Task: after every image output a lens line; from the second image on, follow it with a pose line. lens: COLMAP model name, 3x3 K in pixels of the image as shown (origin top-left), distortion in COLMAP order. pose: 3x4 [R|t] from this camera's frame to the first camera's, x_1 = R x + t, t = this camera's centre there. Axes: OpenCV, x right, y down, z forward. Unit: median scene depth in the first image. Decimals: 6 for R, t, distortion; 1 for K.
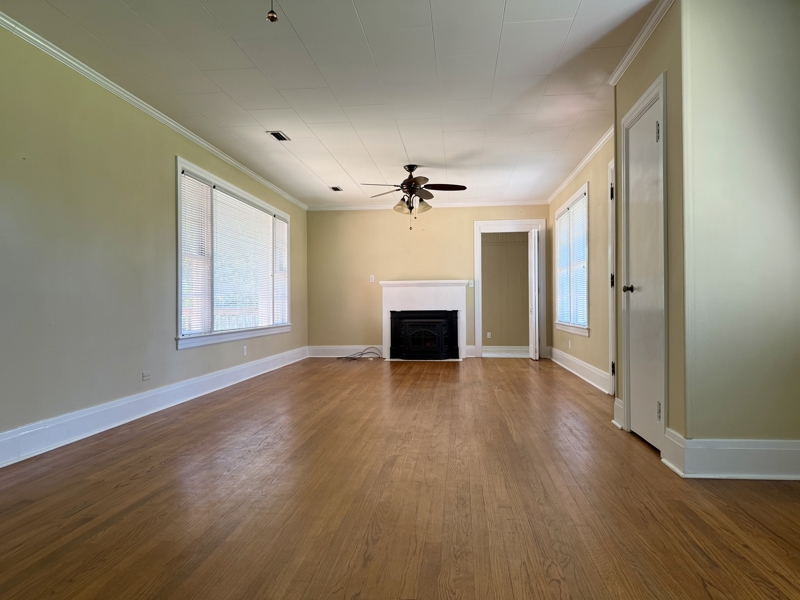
lens RADIAL K [[560.9, 0, 400.0], [0, 560.9, 300.0], [0, 0, 1]] dist [0.066974, -0.104127]
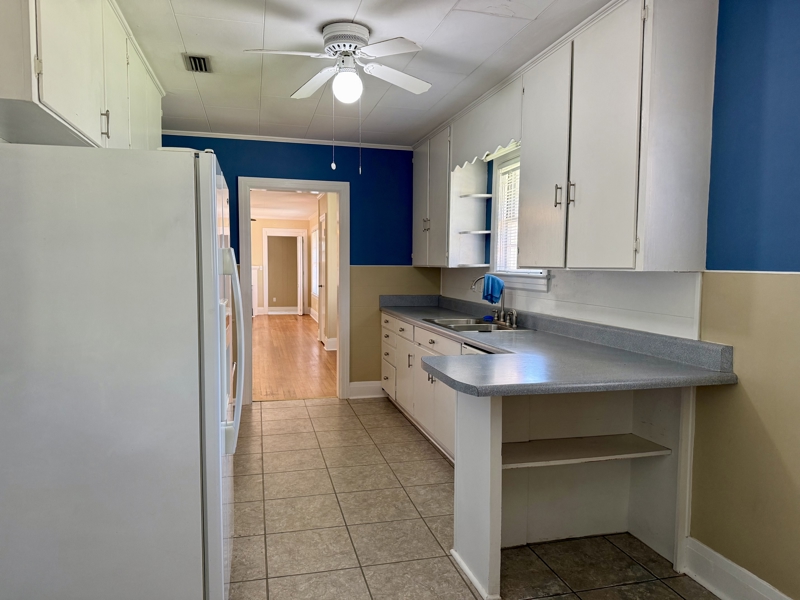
lens RADIAL K [[560.9, 0, 400.0], [0, 560.9, 300.0], [0, 0, 1]] dist [0.066974, -0.104127]
pose [[0.936632, -0.010367, 0.350162, -0.064012], [-0.015609, 0.997334, 0.071282, -0.060651], [-0.349968, -0.072230, 0.933973, -0.637205]]
